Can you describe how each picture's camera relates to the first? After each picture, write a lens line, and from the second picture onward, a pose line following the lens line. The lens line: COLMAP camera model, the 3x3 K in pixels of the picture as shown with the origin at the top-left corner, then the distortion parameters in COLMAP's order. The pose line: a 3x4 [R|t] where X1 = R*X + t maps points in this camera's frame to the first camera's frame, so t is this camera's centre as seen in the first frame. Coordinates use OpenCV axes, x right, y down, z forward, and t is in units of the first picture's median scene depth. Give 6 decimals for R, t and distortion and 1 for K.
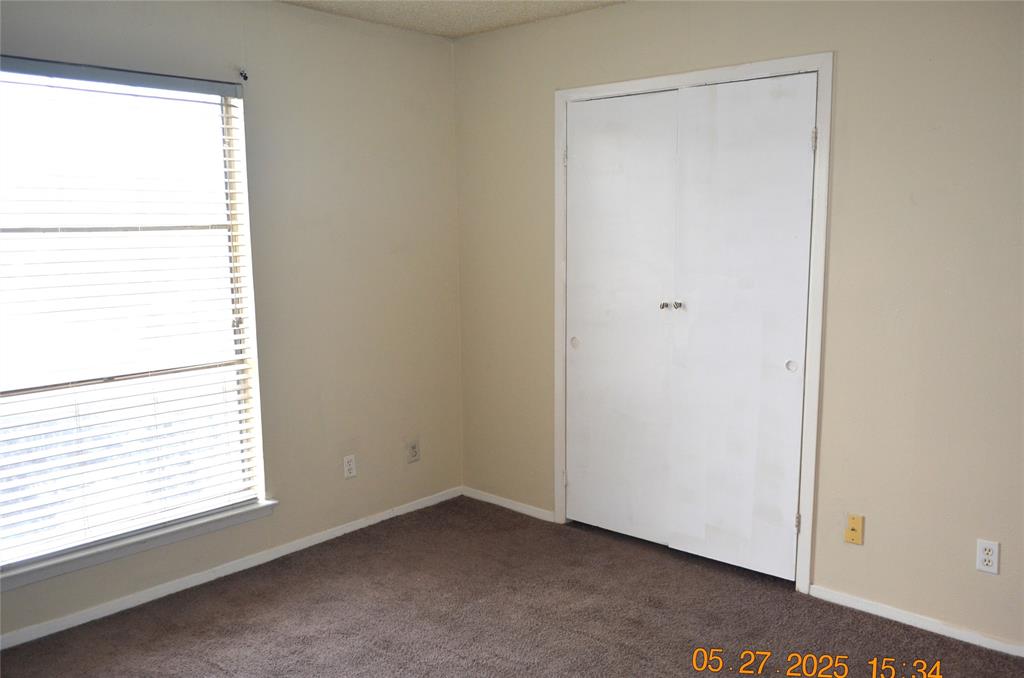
lens RADIAL K [[848.5, 0, 512.0], [0, 848.5, 339.0], [0, 0, 1]] dist [-0.008284, 0.003300]
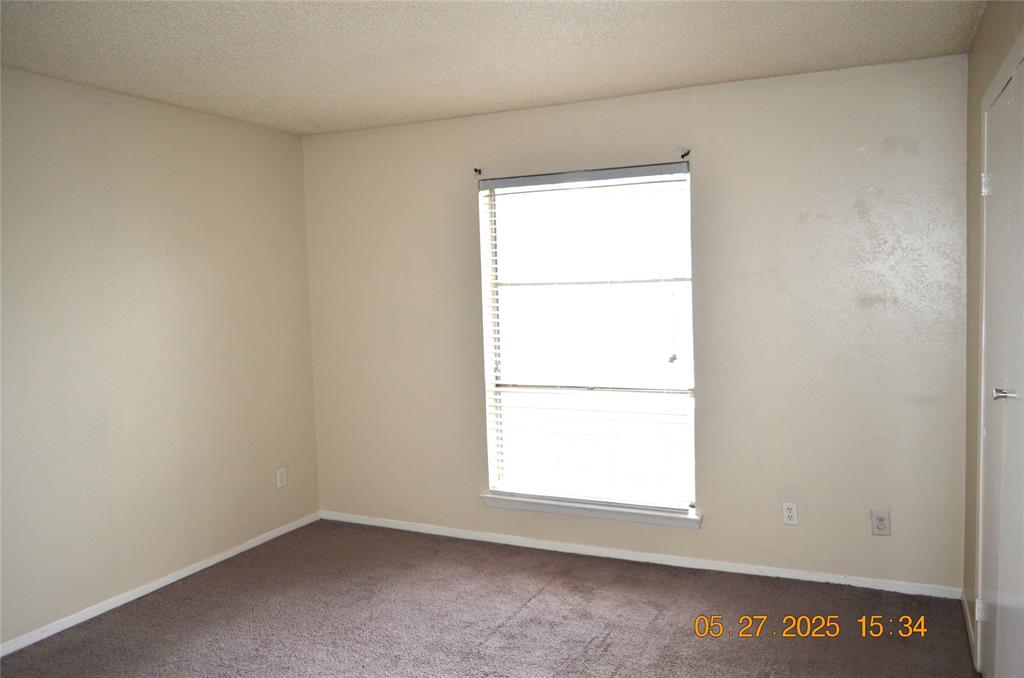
lens RADIAL K [[767.6, 0, 512.0], [0, 767.6, 339.0], [0, 0, 1]] dist [-0.005215, -0.001914]
pose [[0.303140, 0.062557, -0.950890, 0.755783], [-0.105762, 0.993887, 0.031669, -0.066831], [0.947059, 0.090968, 0.307903, 0.519862]]
